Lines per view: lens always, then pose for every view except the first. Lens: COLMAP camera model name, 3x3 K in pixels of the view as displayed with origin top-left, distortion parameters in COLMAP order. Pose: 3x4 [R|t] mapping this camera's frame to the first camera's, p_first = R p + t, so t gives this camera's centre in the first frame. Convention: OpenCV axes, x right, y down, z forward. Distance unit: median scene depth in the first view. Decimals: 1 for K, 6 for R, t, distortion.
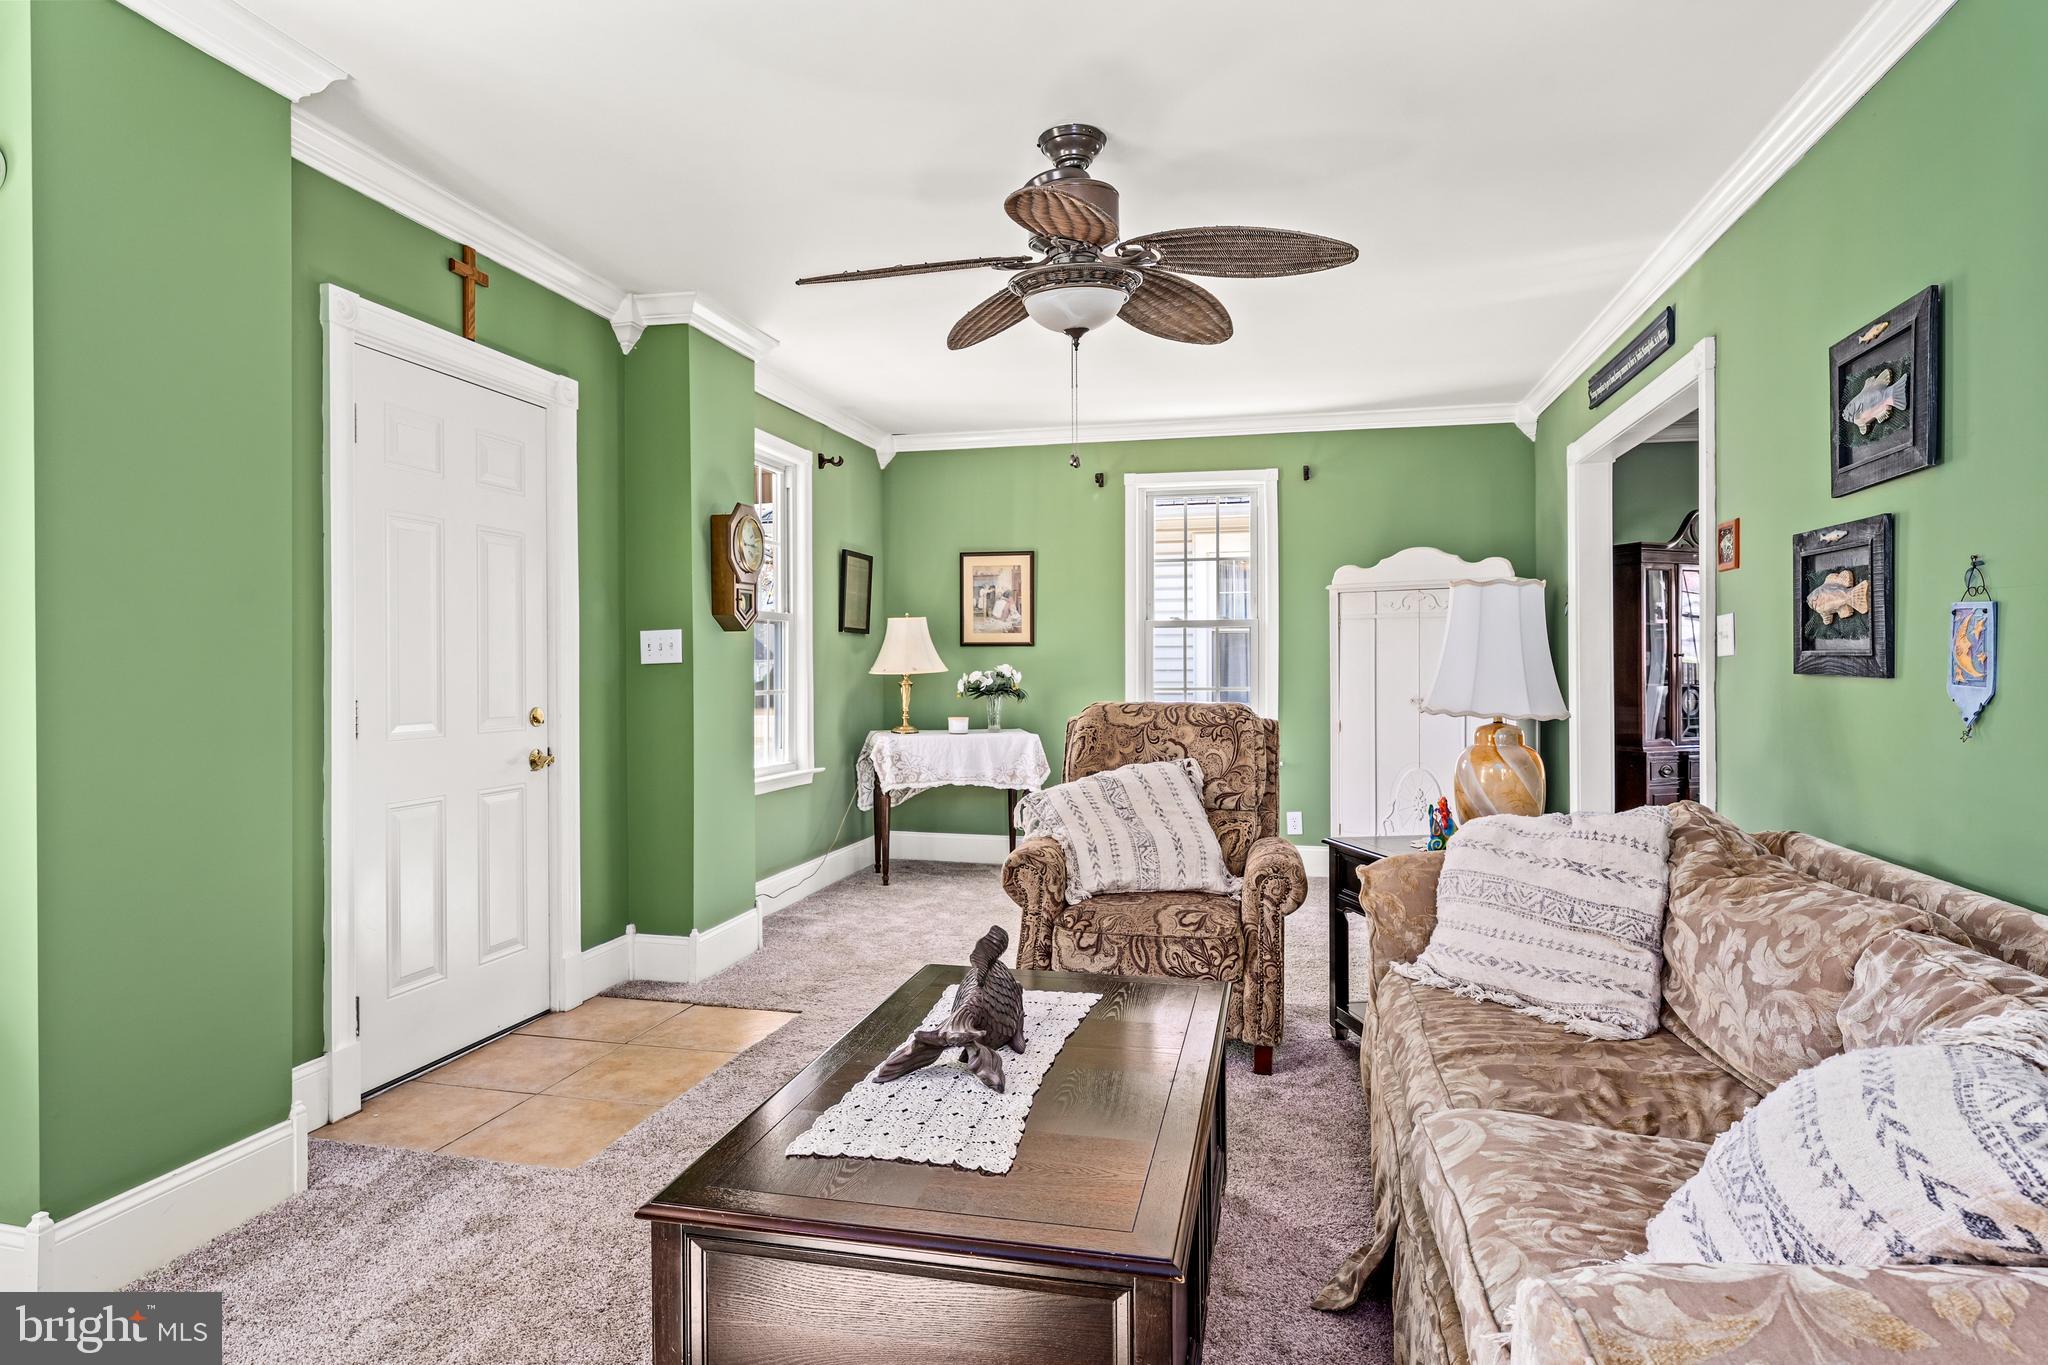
lens RADIAL K [[1136.3, 0, 1024.0], [0, 1136.3, 682.5], [0, 0, 1]] dist [0.003095, -0.000483]
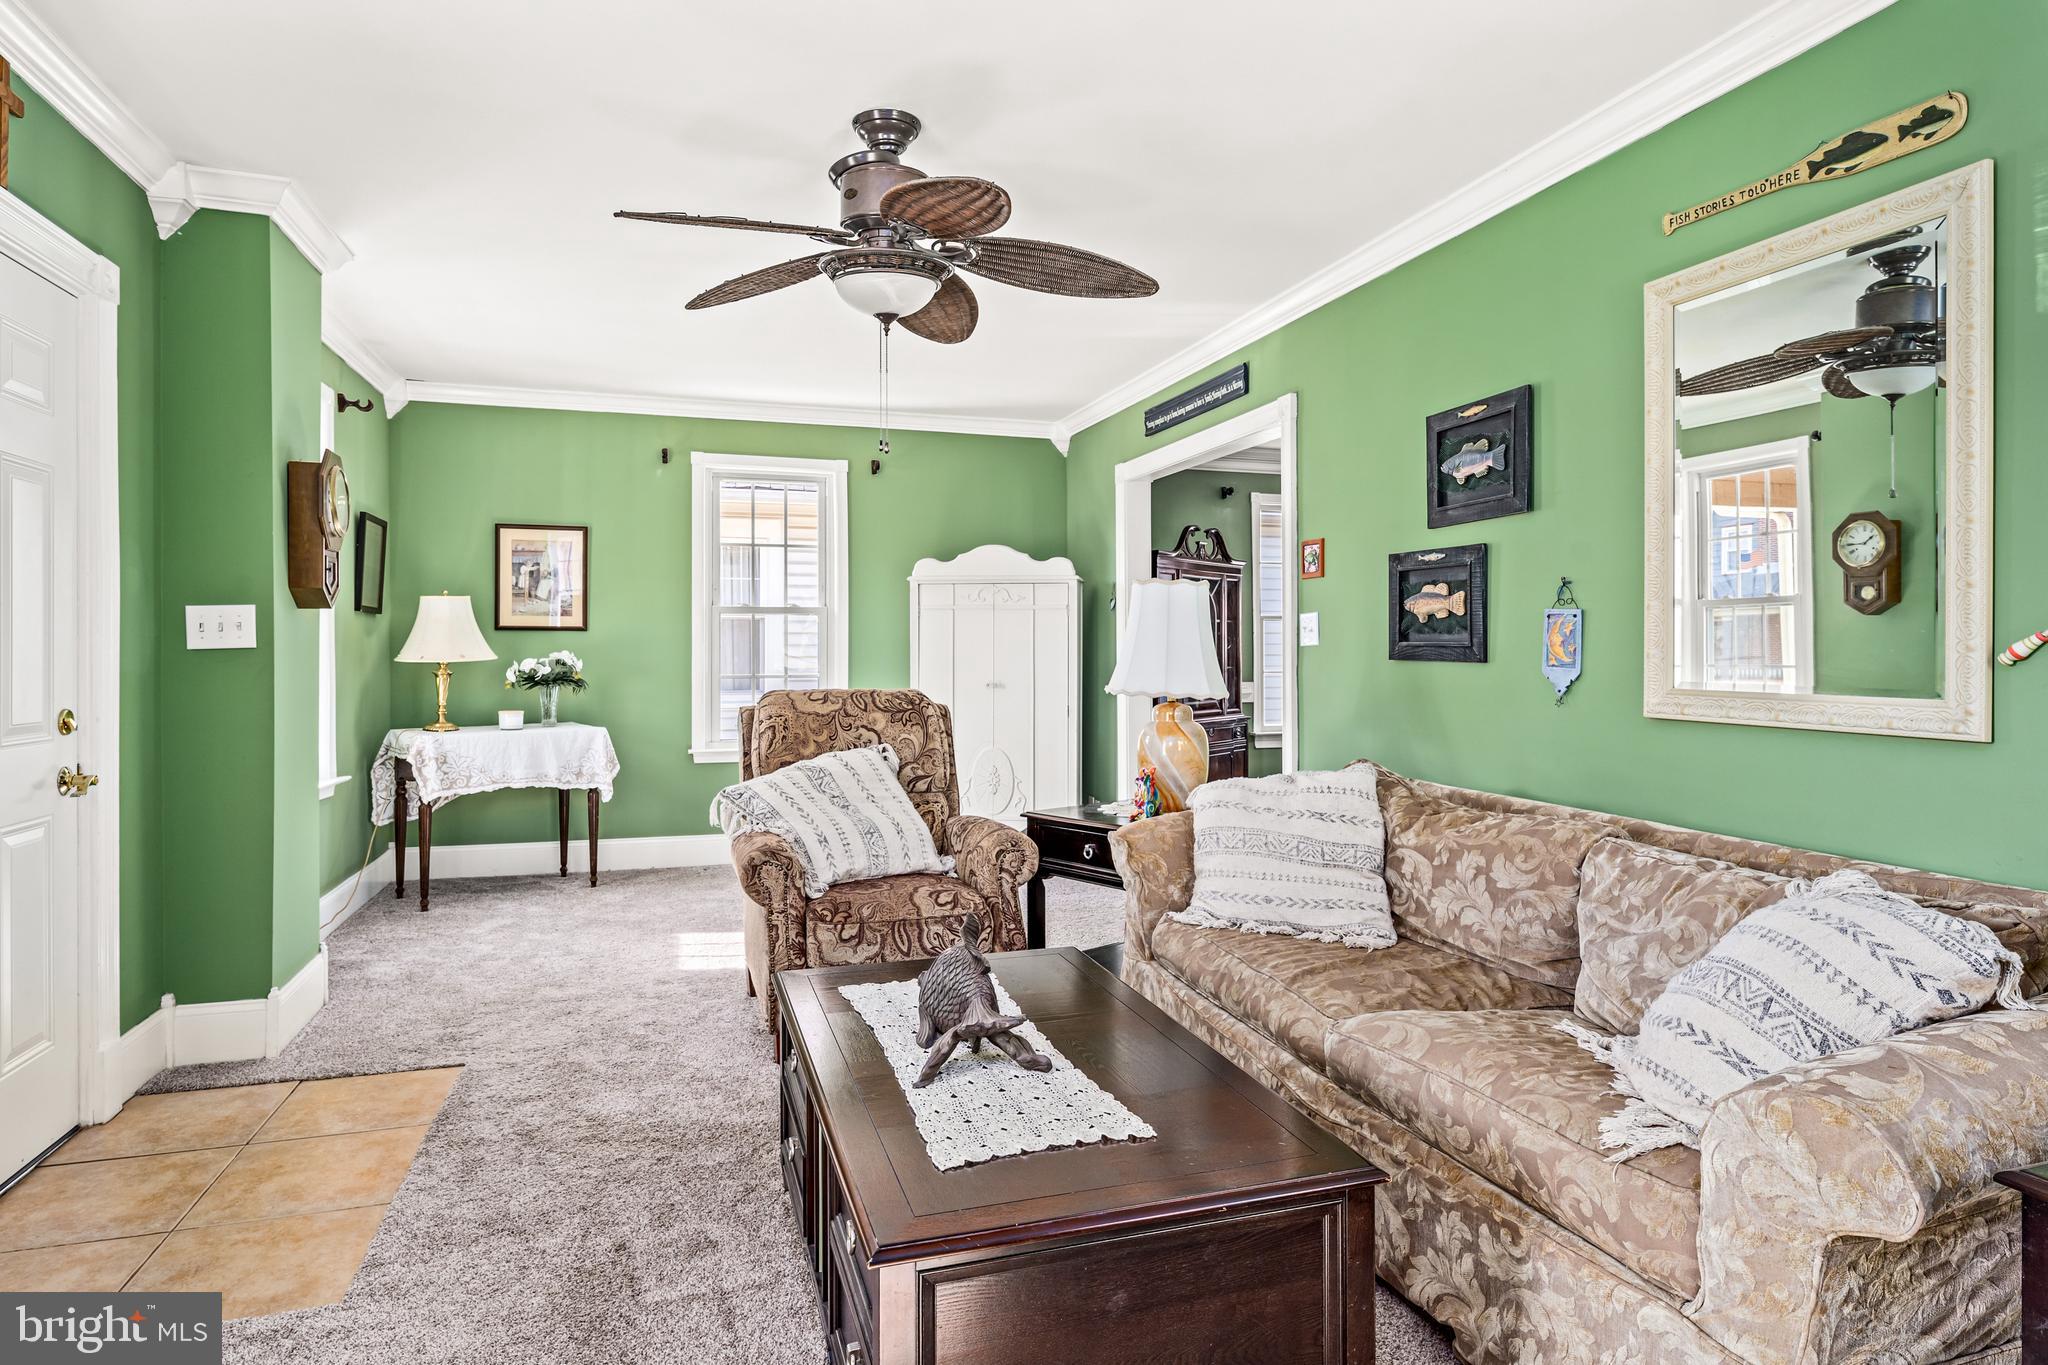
lens RADIAL K [[1135.0, 0, 1025.5], [0, 1135.0, 662.4], [0, 0, 1]] dist [0.003988, -0.000059]
pose [[0.859068, -0.002835, 0.511853, -0.275760], [0.006029, 0.999971, -0.004581, -0.000761], [-0.511826, 0.007022, 0.859061, 0.065916]]
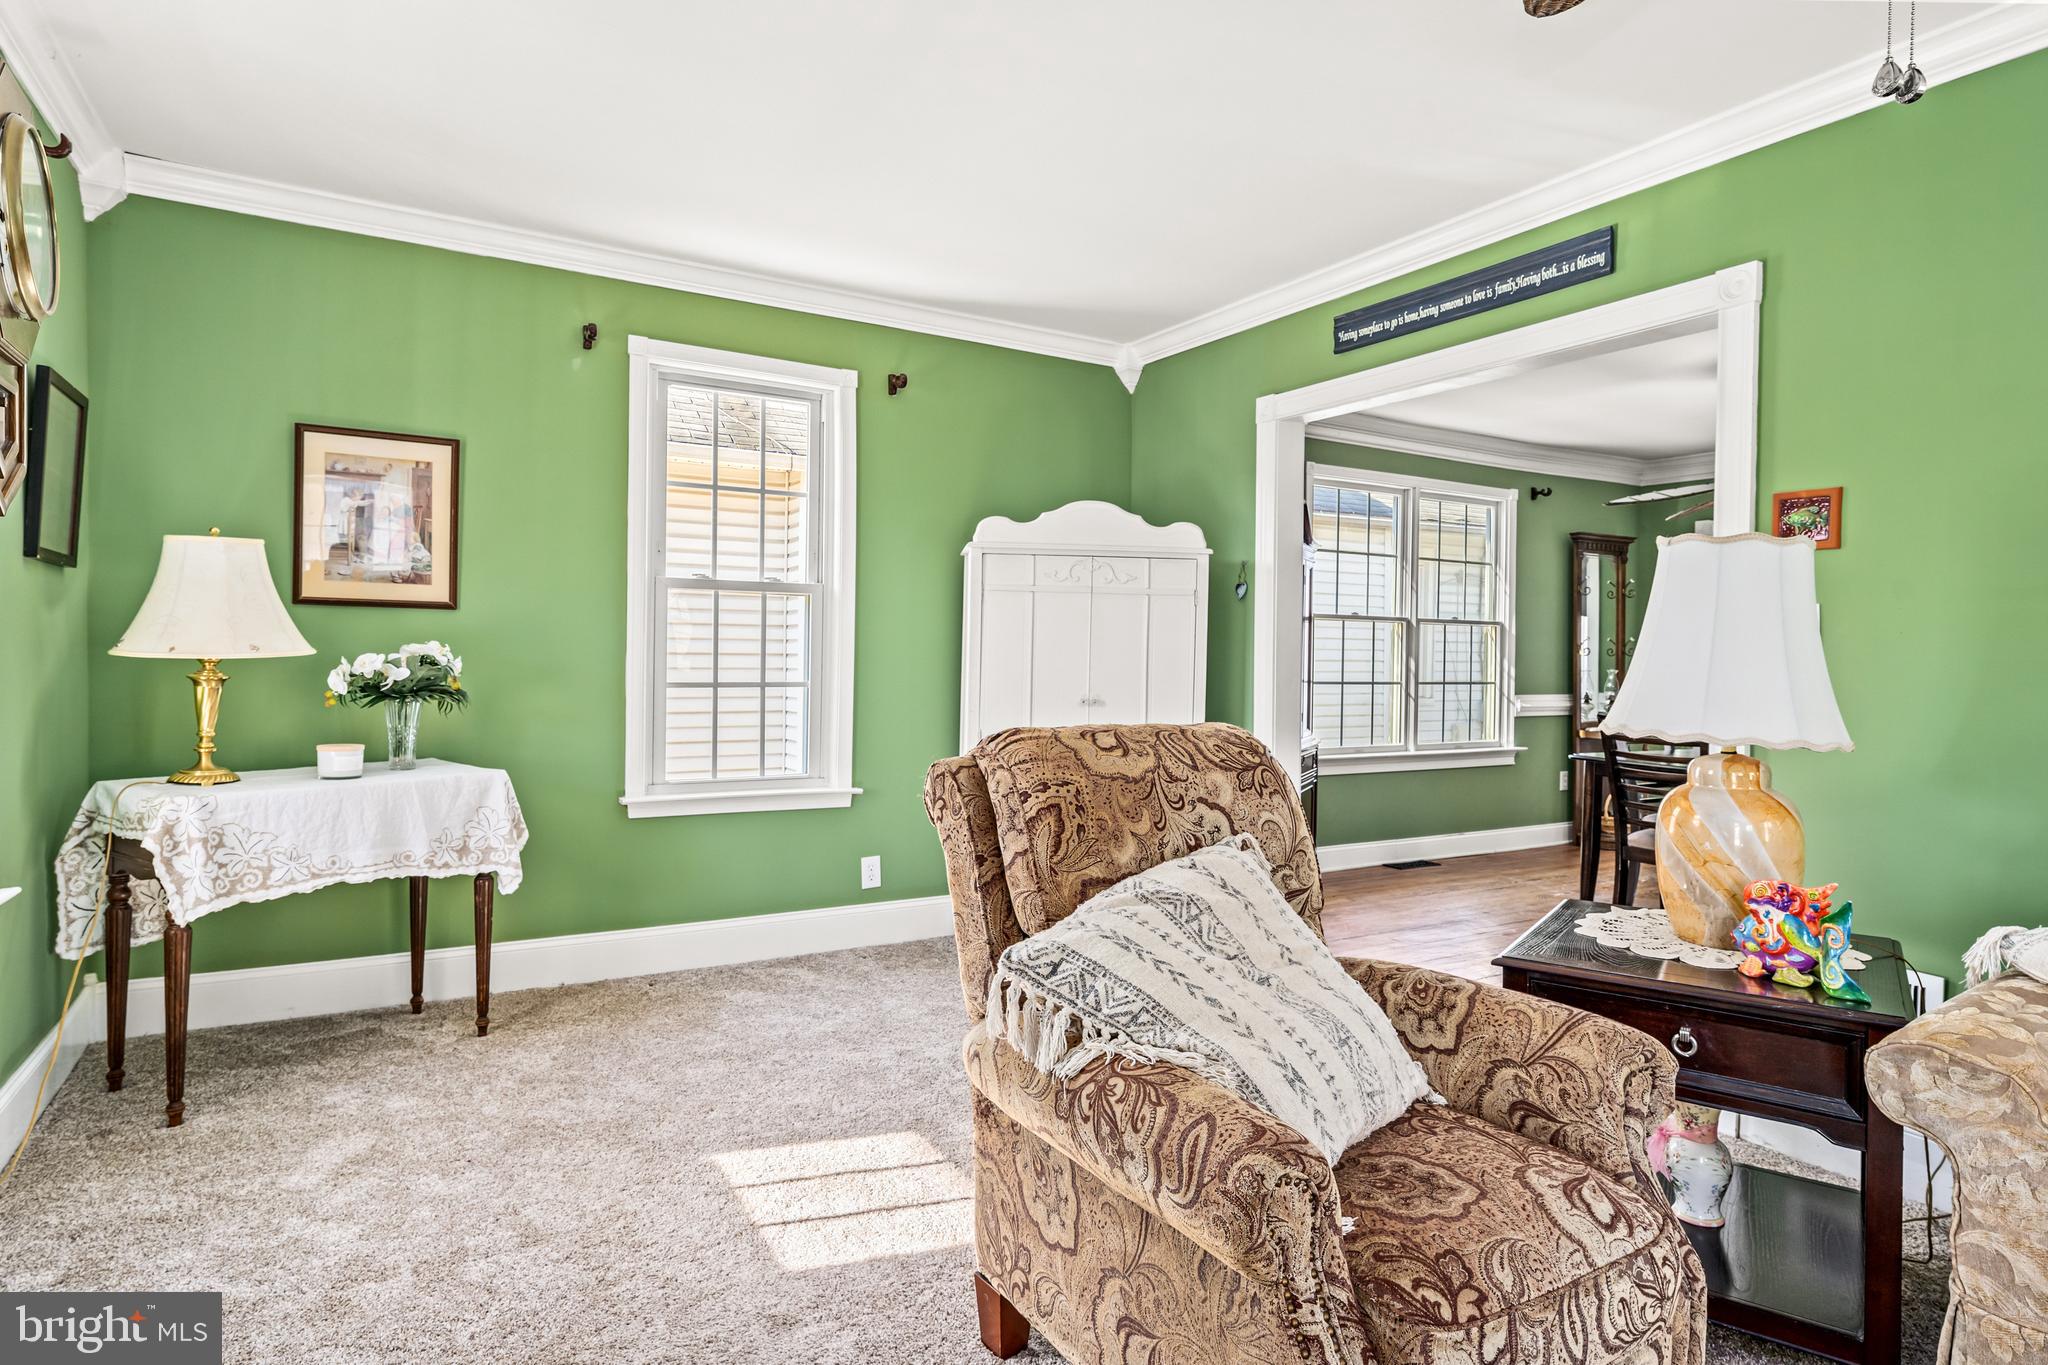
lens RADIAL K [[1102.7, 0, 1024.0], [0, 1102.7, 682.5], [0, 0, 1]] dist [-0.000531, 0.000236]
pose [[0.723065, -0.003645, 0.690770, -0.292604], [-0.007966, 0.999876, 0.013615, -0.010014], [-0.690734, -0.015347, 0.722946, 0.729870]]
